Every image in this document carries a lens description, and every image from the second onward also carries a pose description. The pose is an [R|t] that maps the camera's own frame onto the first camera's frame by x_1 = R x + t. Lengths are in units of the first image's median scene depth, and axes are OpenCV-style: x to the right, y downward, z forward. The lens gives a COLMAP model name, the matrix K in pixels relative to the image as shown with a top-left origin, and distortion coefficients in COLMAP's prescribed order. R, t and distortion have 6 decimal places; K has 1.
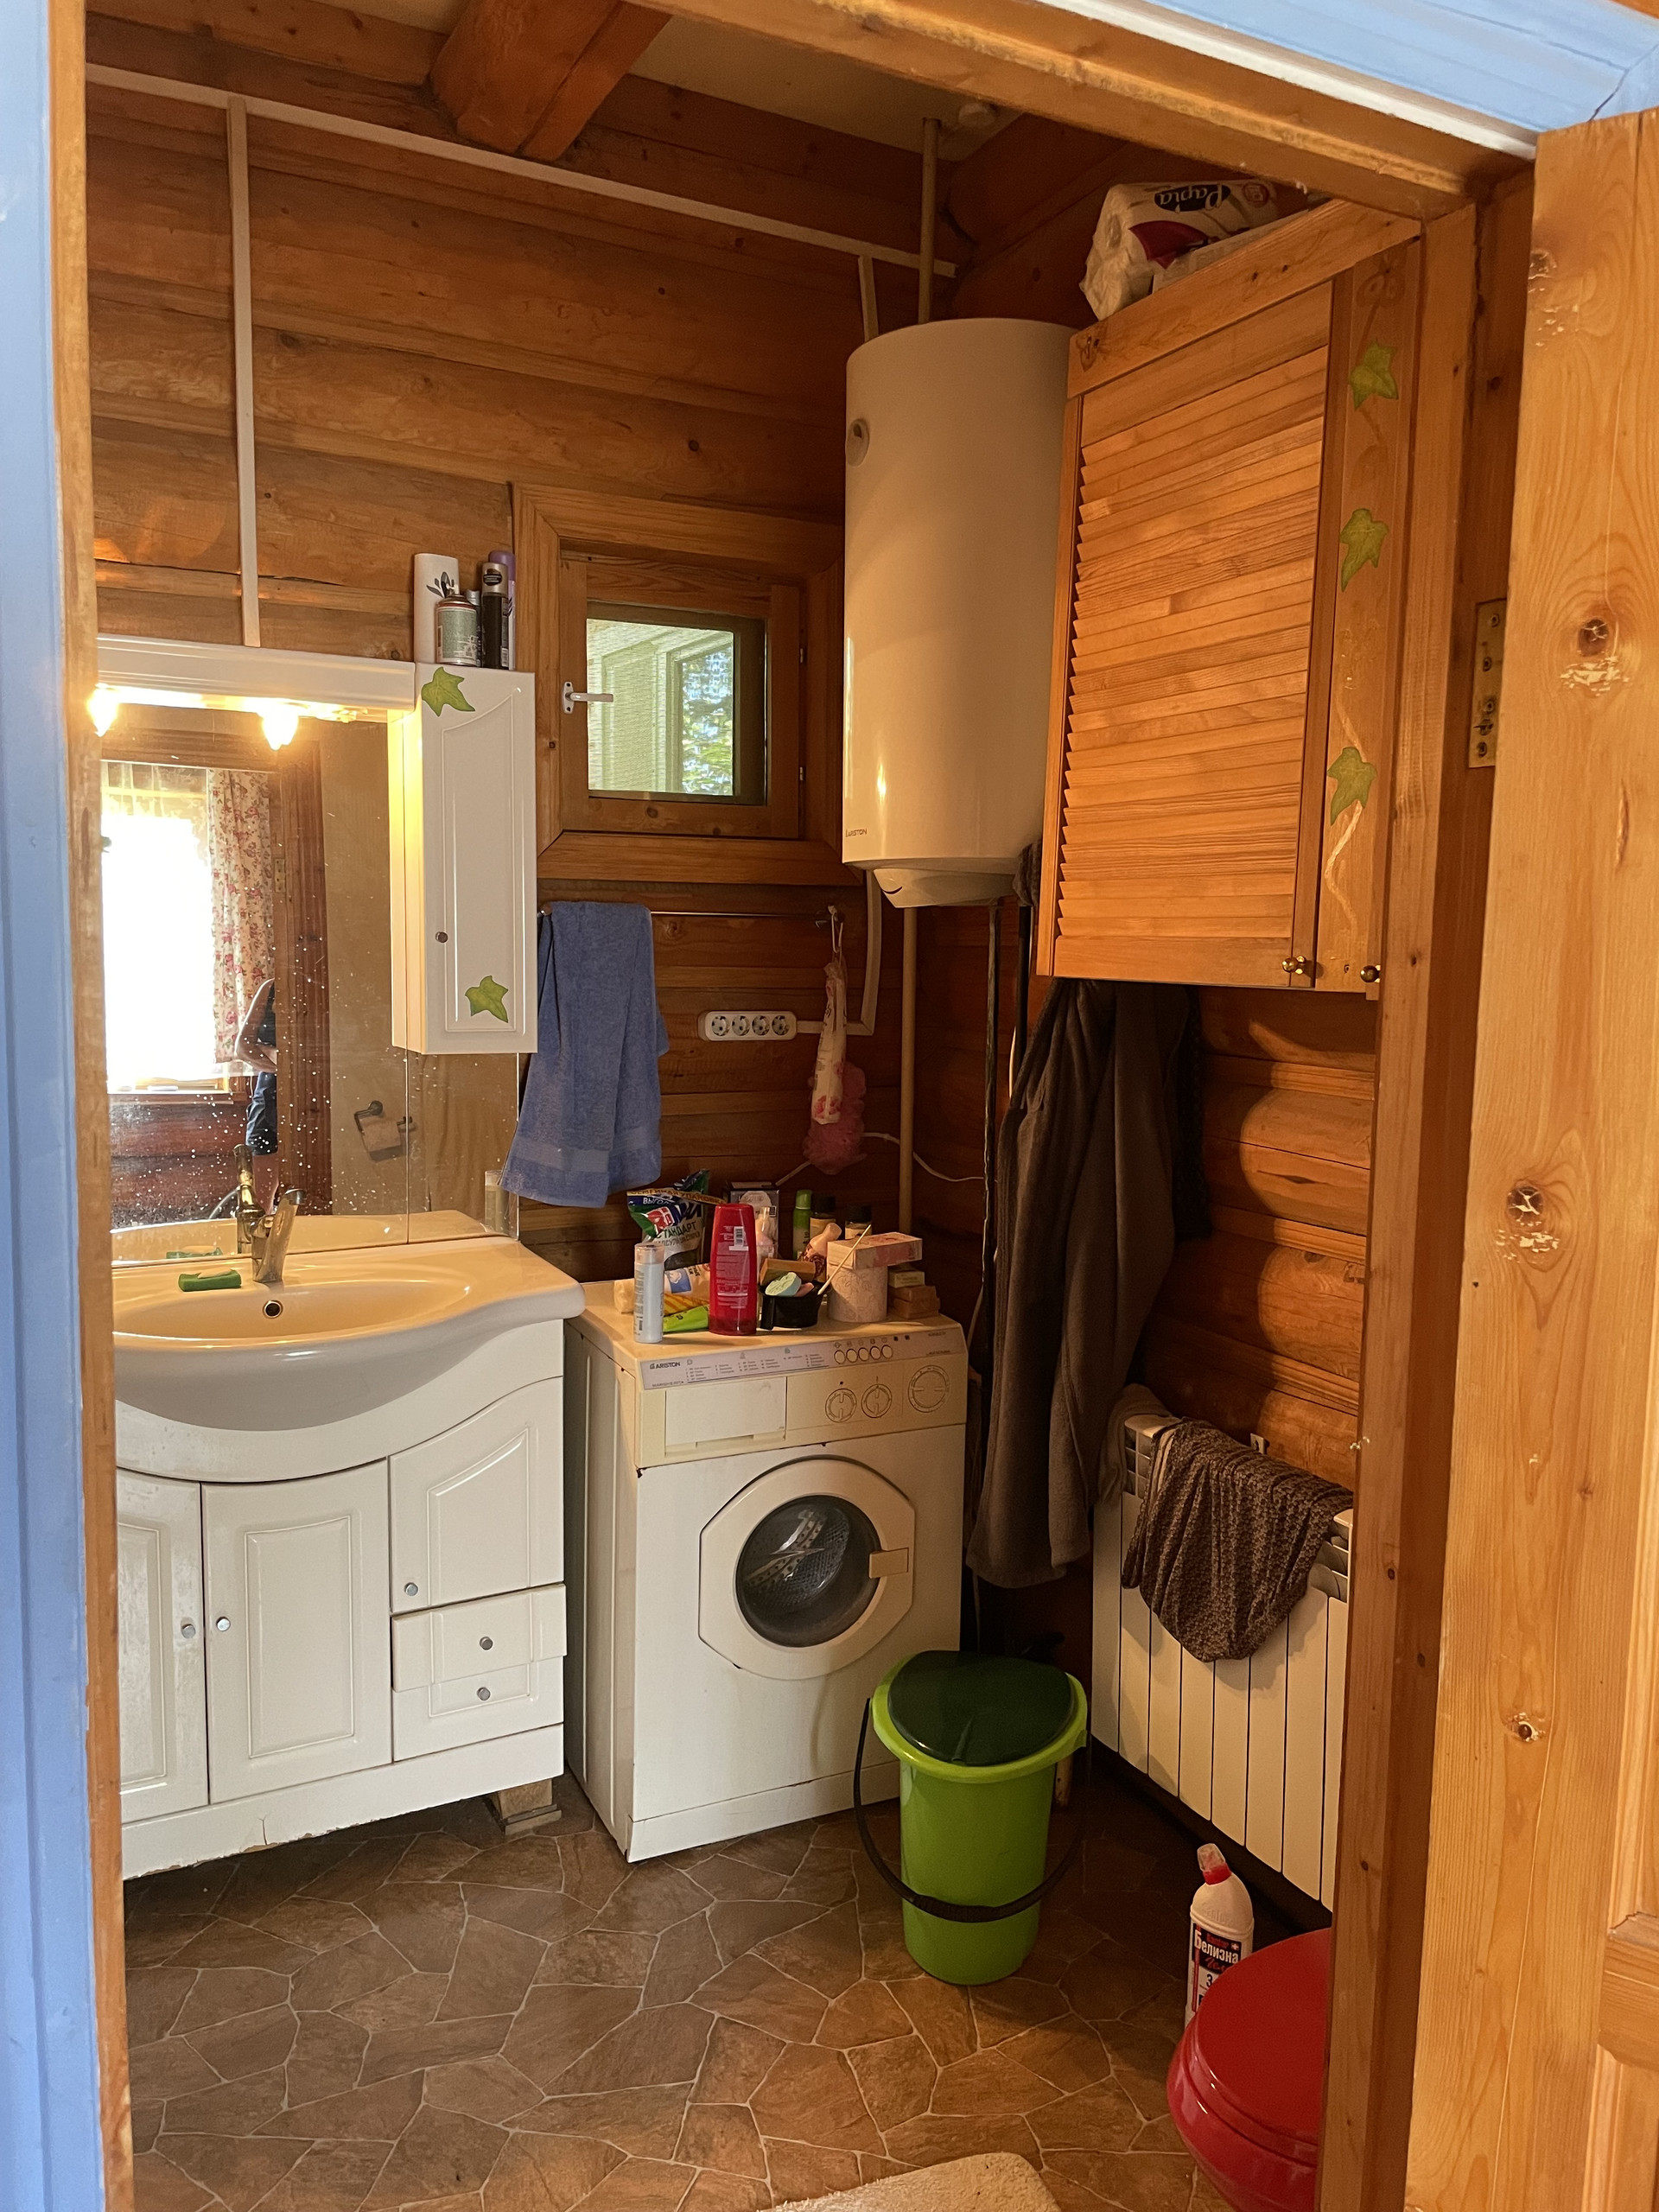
lens RADIAL K [[1699.1, 0, 831.7], [0, 1699.1, 1103.8], [0, 0, 1]] dist [0.075035, -0.099014]
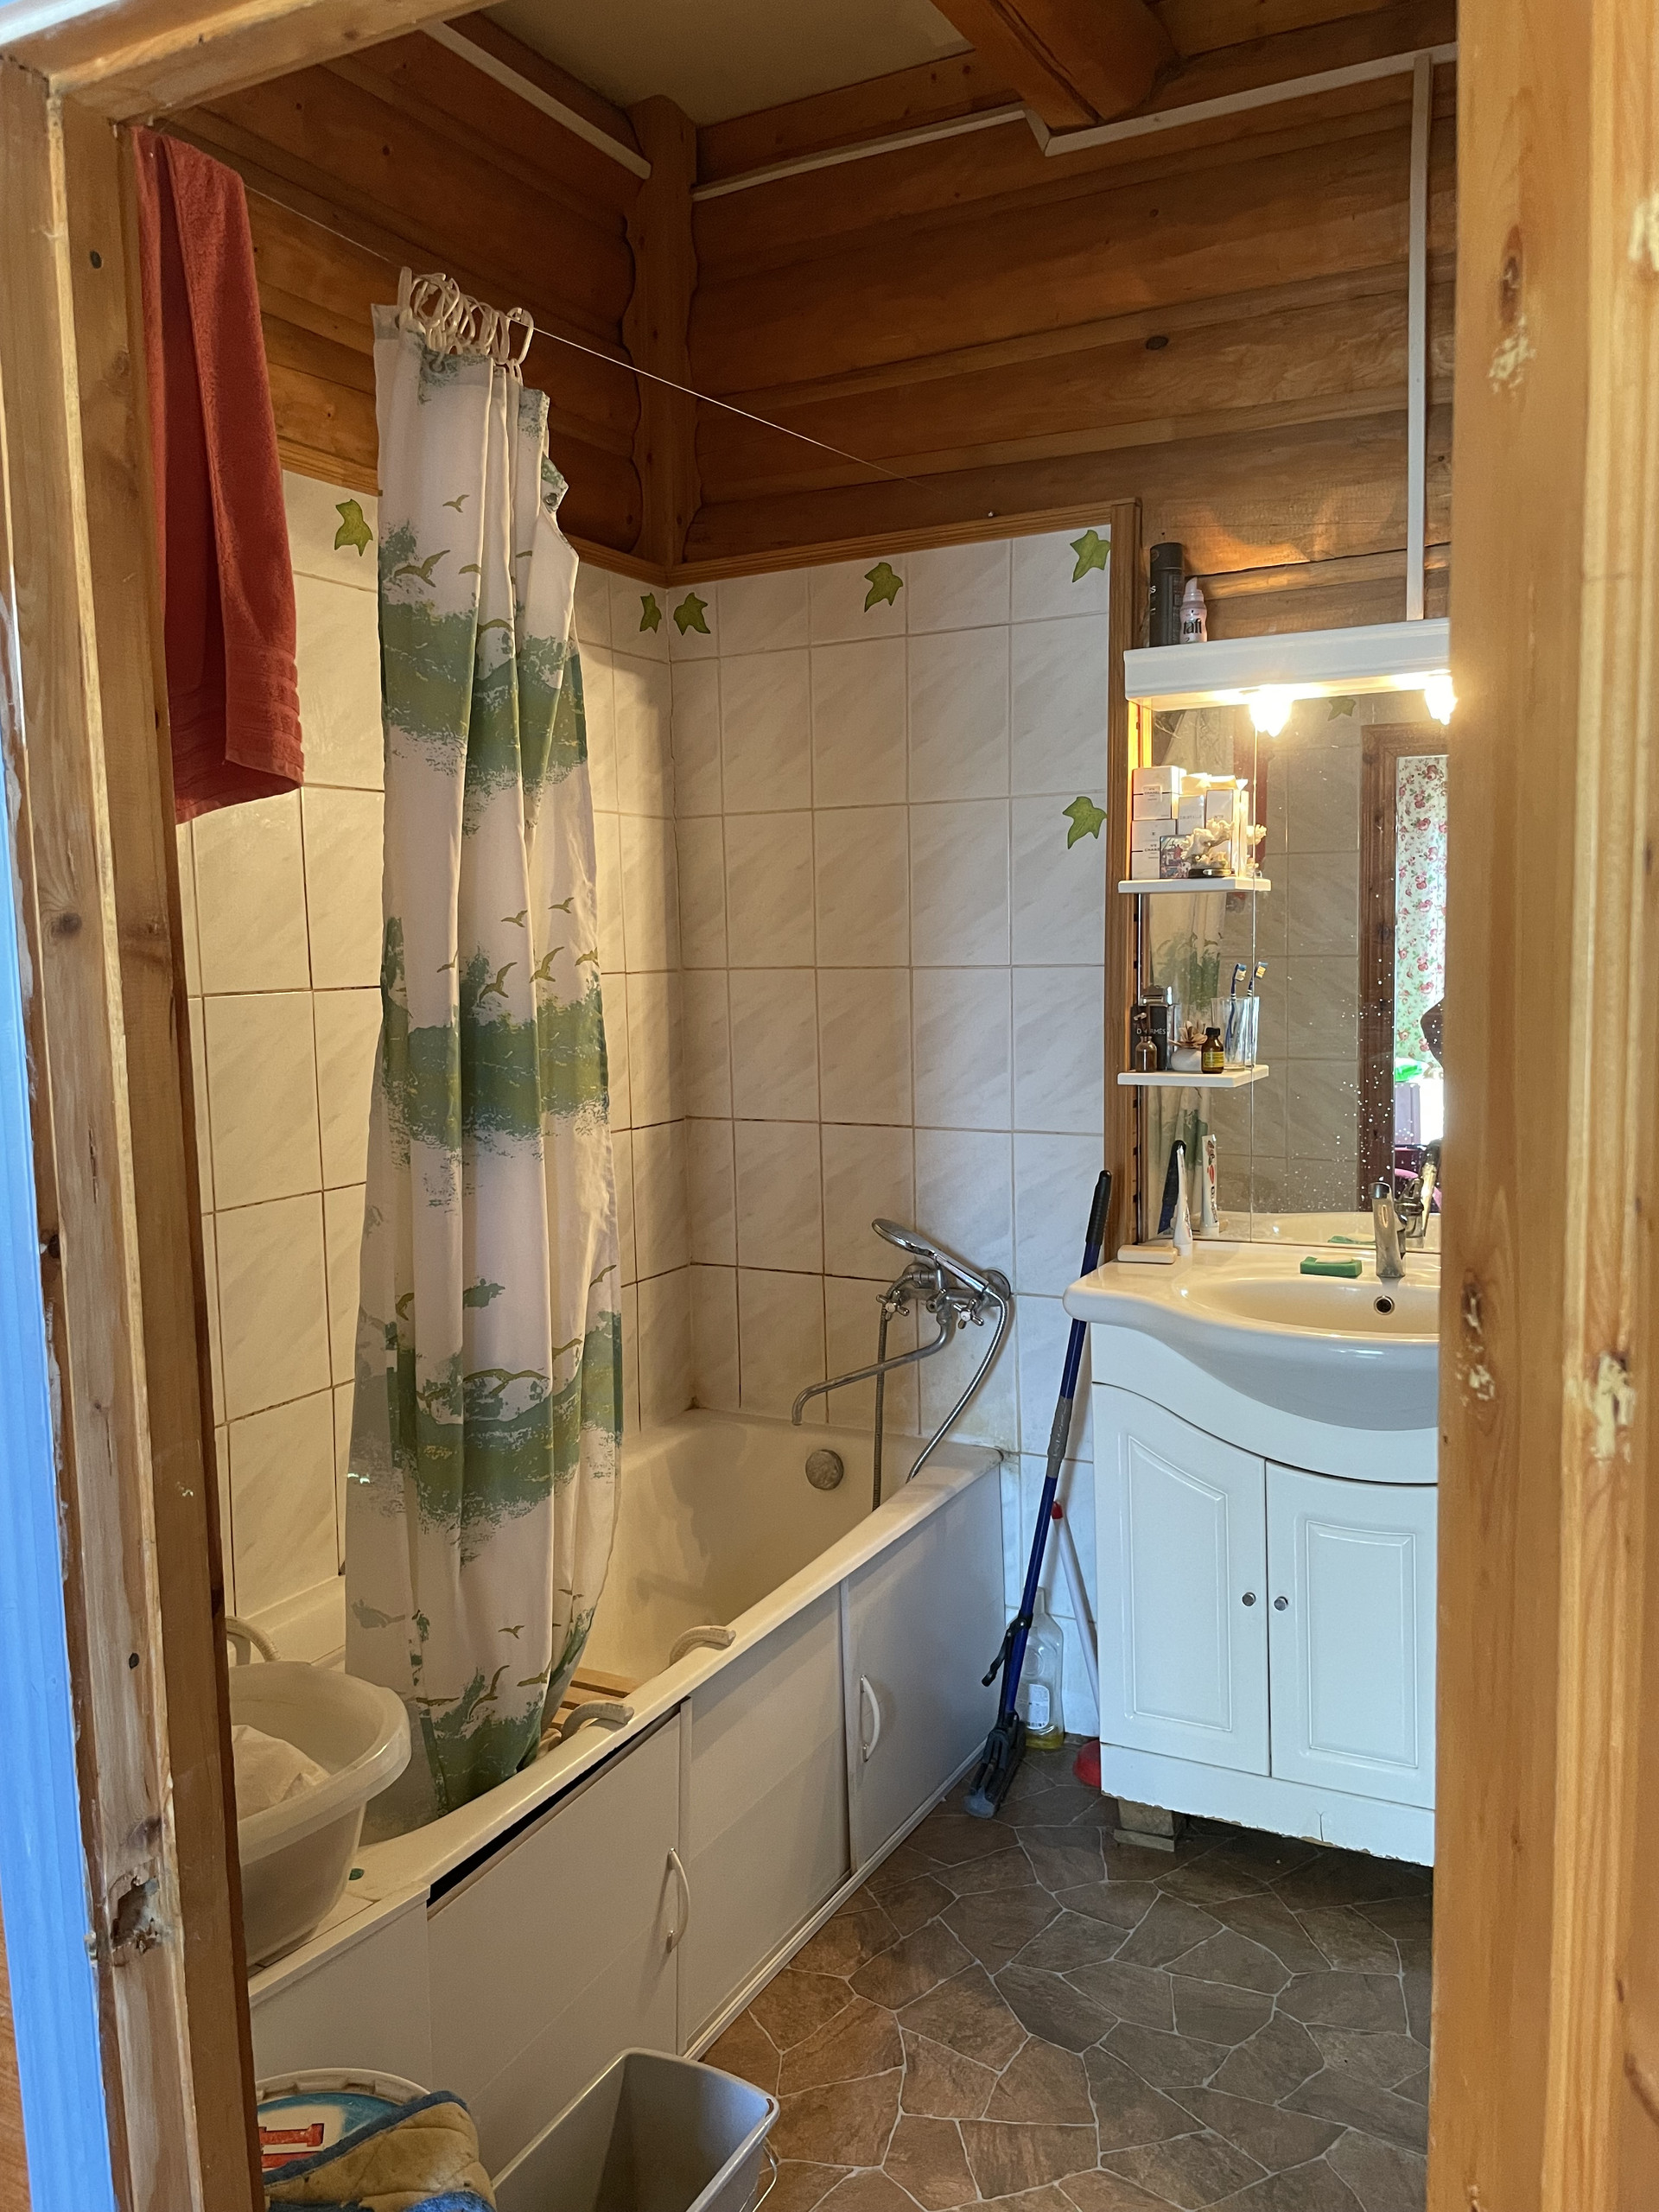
lens RADIAL K [[1699.1, 0, 832.5], [0, 1699.1, 1107.0], [0, 0, 1]] dist [0.075035, -0.099014]
pose [[0.575980, 0.052091, -0.815802, 0.284537], [-0.048787, 0.998379, 0.029305, -0.005446], [0.816006, 0.022922, 0.577588, 0.185116]]
